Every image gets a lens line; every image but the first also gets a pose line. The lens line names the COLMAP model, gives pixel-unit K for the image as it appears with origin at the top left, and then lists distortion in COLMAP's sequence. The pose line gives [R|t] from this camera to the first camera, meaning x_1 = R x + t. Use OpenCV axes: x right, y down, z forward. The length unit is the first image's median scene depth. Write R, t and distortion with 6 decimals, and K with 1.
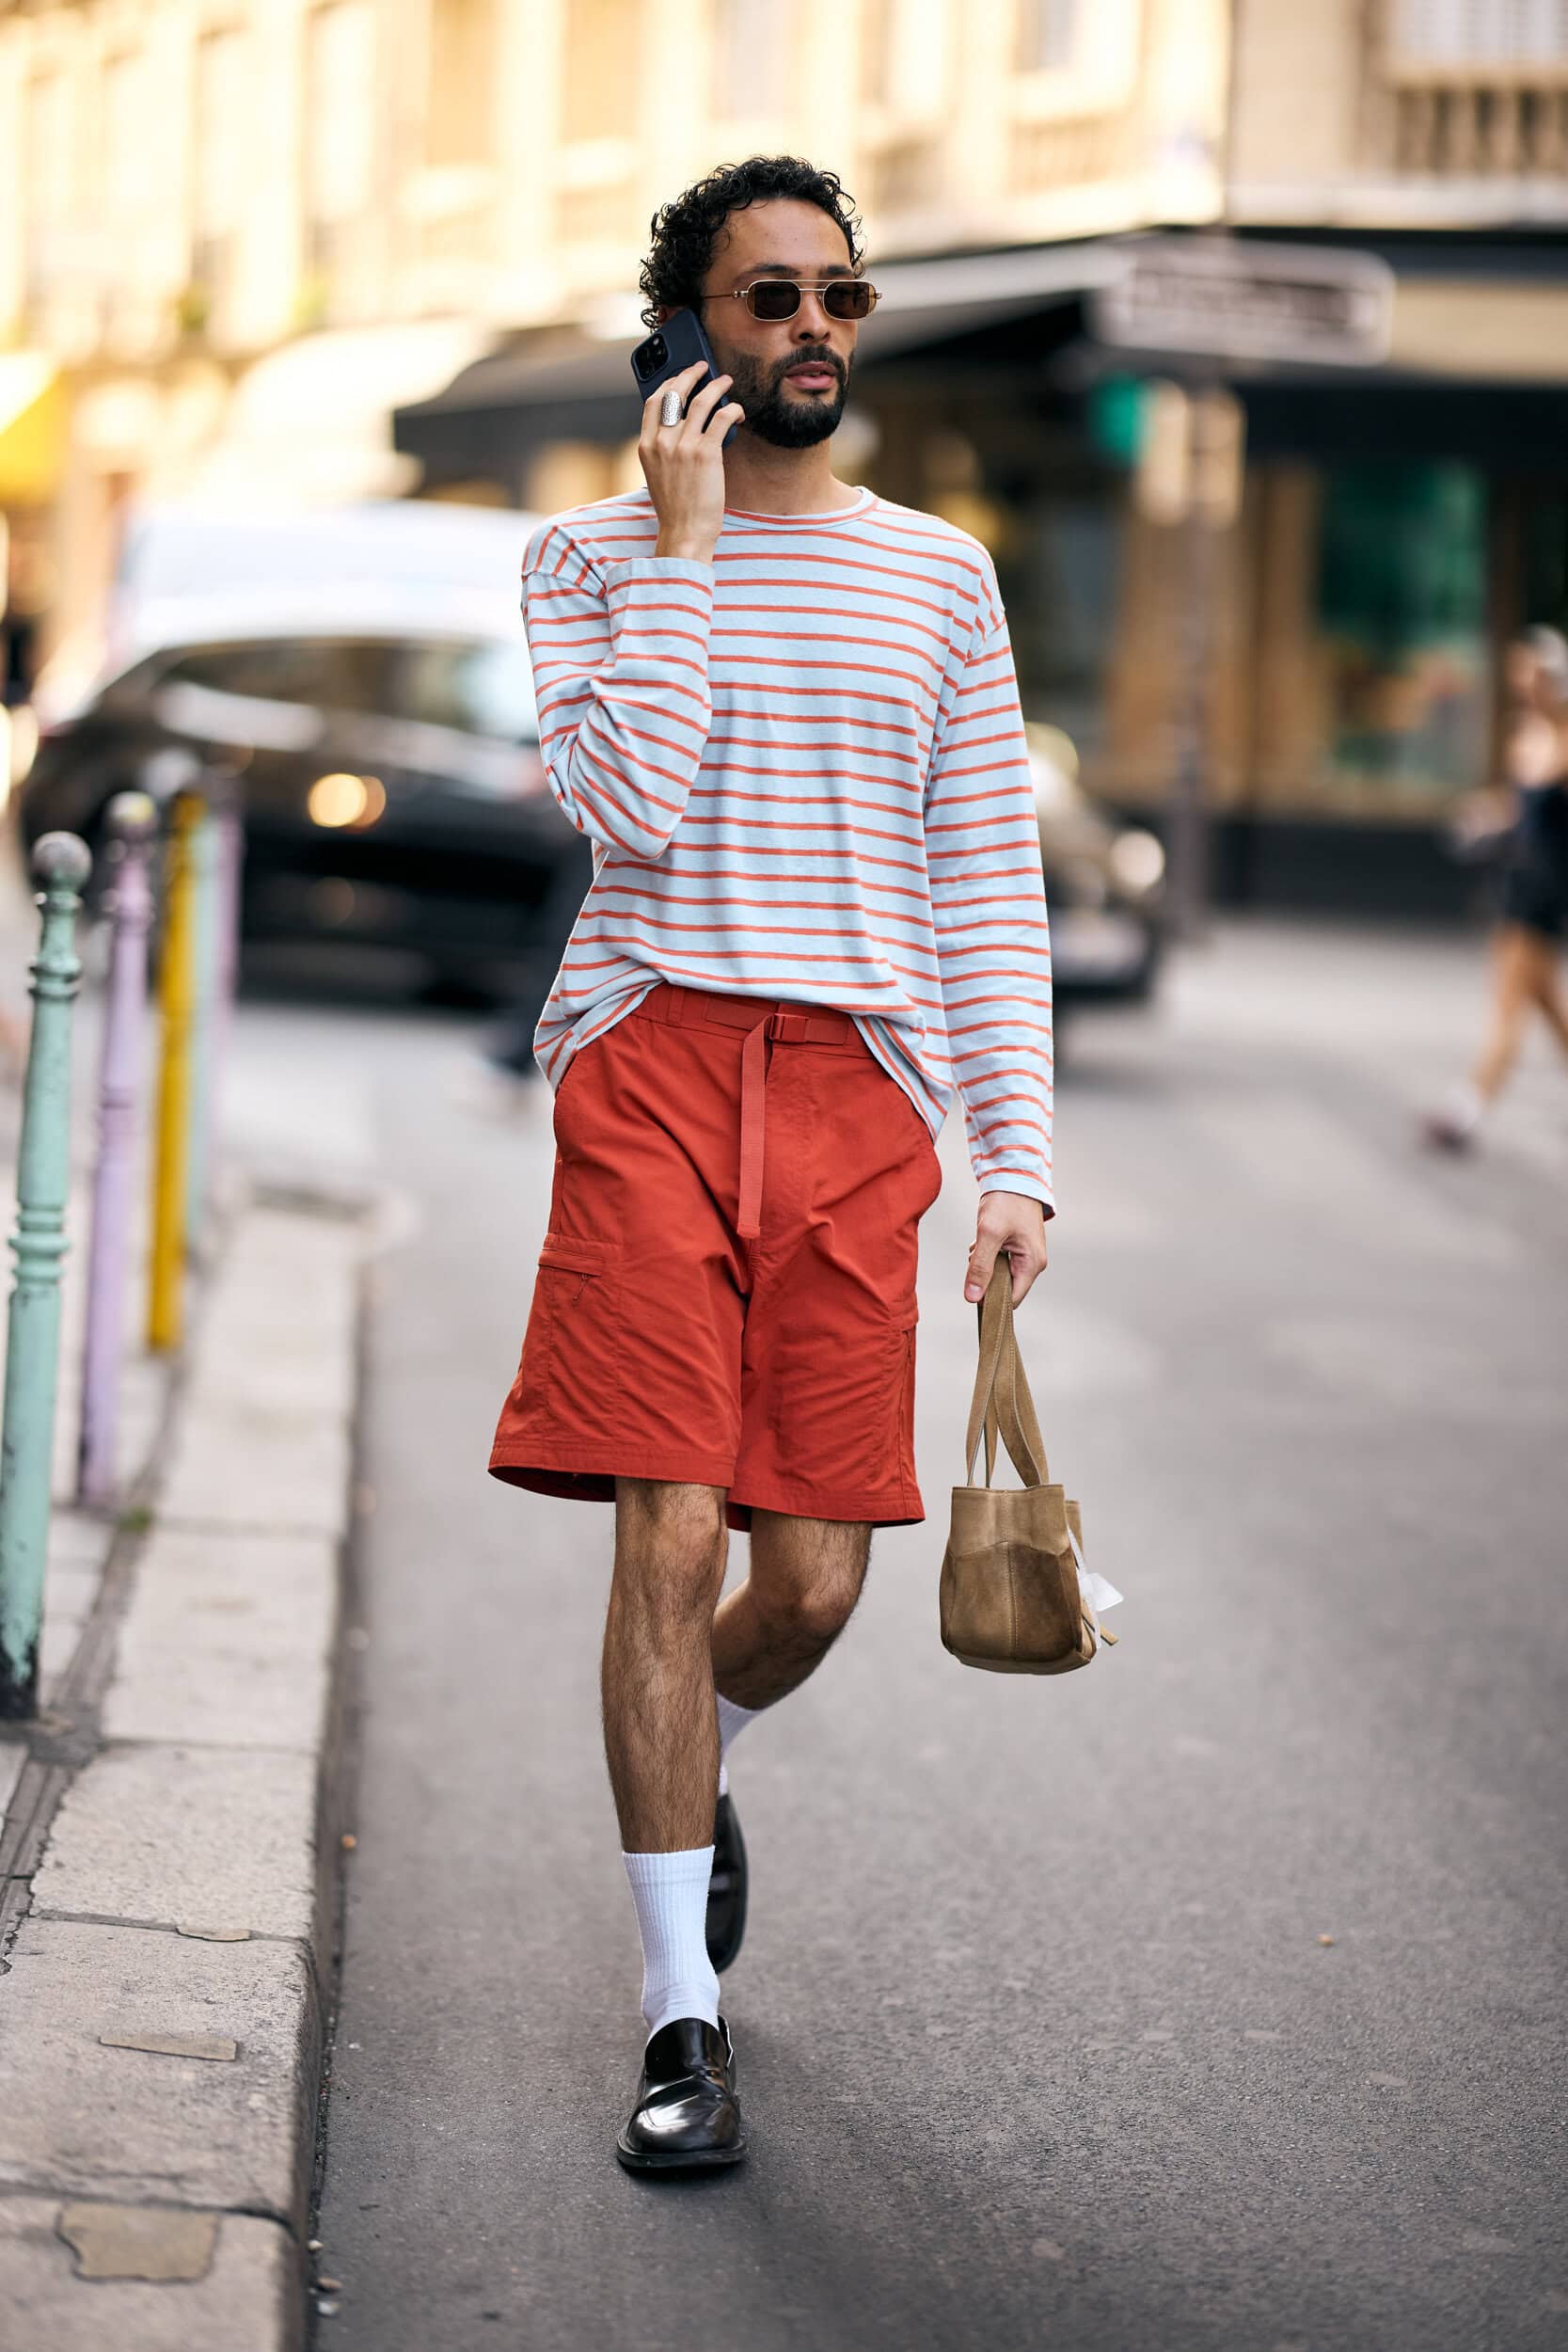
lens RADIAL K [[5591.8, 0, 784.0], [0, 5591.8, 1176.0], [0, 0, 1]] dist [0.067277, -0.649805]
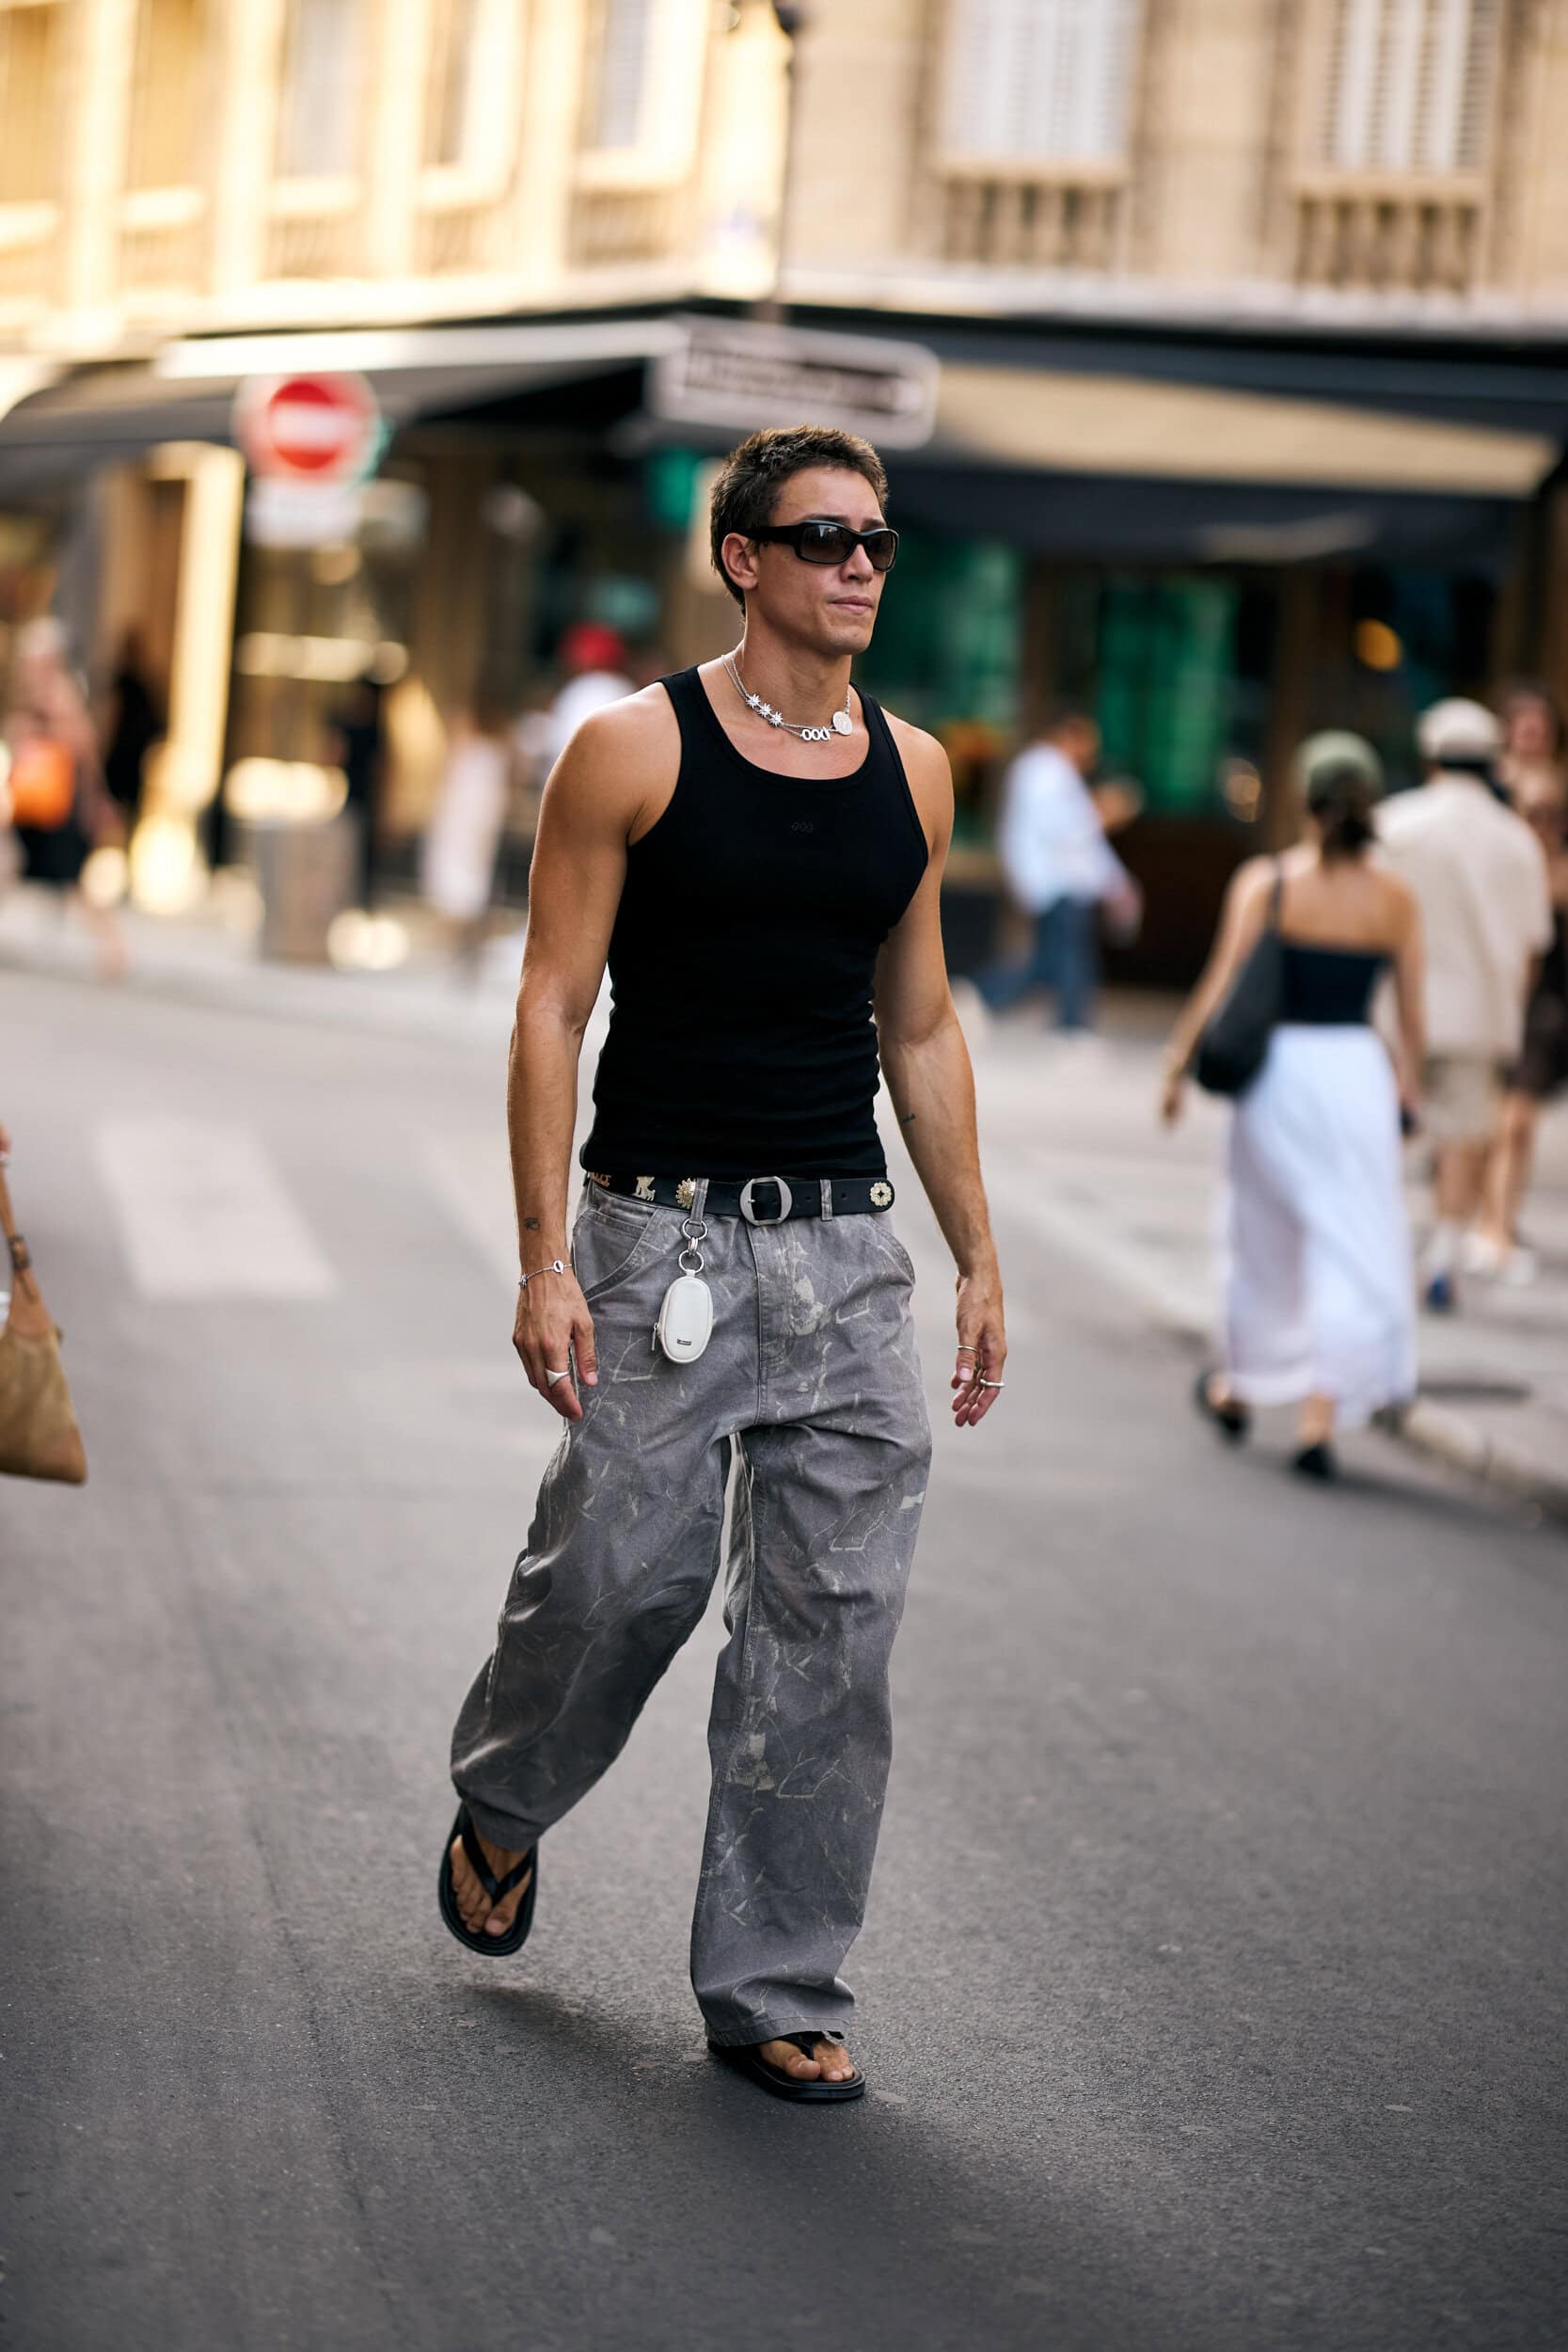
lens RADIAL K [[5591.8, 0, 784.0], [0, 5591.8, 1176.0], [0, 0, 1]] dist [0.067277, -0.649805]
pose [[0.995938, 0.028819, 0.085310, -0.018748], [-0.028569, 0.999583, -0.004149, -0.024234], [-0.085394, 0.001695, 0.996346, -0.155089]]
